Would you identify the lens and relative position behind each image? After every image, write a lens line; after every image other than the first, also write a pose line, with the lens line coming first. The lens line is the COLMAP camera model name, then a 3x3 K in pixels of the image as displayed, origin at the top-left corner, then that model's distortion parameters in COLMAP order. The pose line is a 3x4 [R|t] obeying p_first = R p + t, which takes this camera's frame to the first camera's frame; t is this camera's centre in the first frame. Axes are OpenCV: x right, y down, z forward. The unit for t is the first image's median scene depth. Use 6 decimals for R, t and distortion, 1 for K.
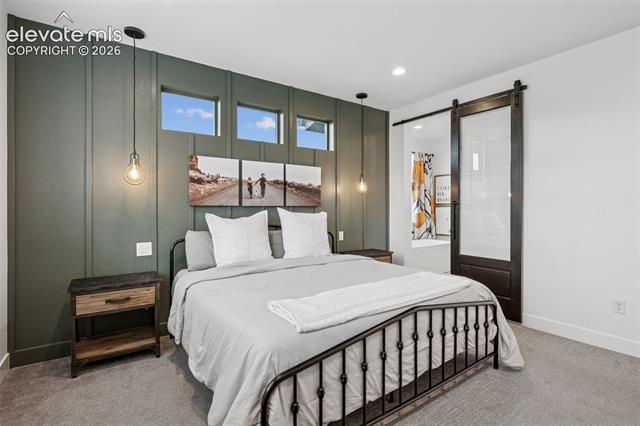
lens RADIAL K [[313.7, 0, 319.6], [0, 313.7, 205.8], [0, 0, 1]] dist [-0.001472, -0.000201]
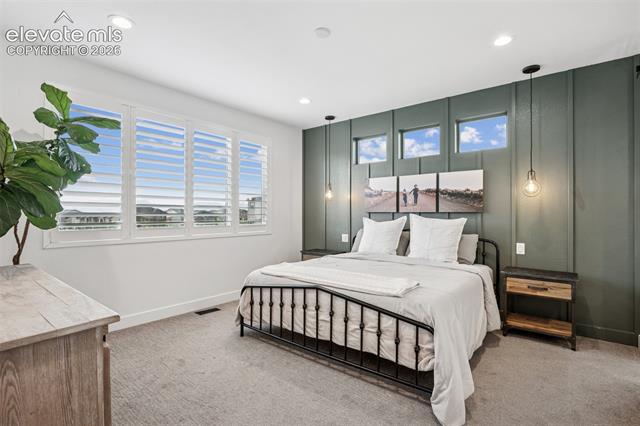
lens RADIAL K [[309.0, 0, 320.0], [0, 309.0, 213.0], [0, 0, 1]] dist [-0.001365, -0.000284]
pose [[0.277062, -0.001937, -0.960850, 0.859027], [0.003547, 0.999993, -0.000993, 0.003367], [0.960846, -0.003133, 0.277067, 0.341061]]
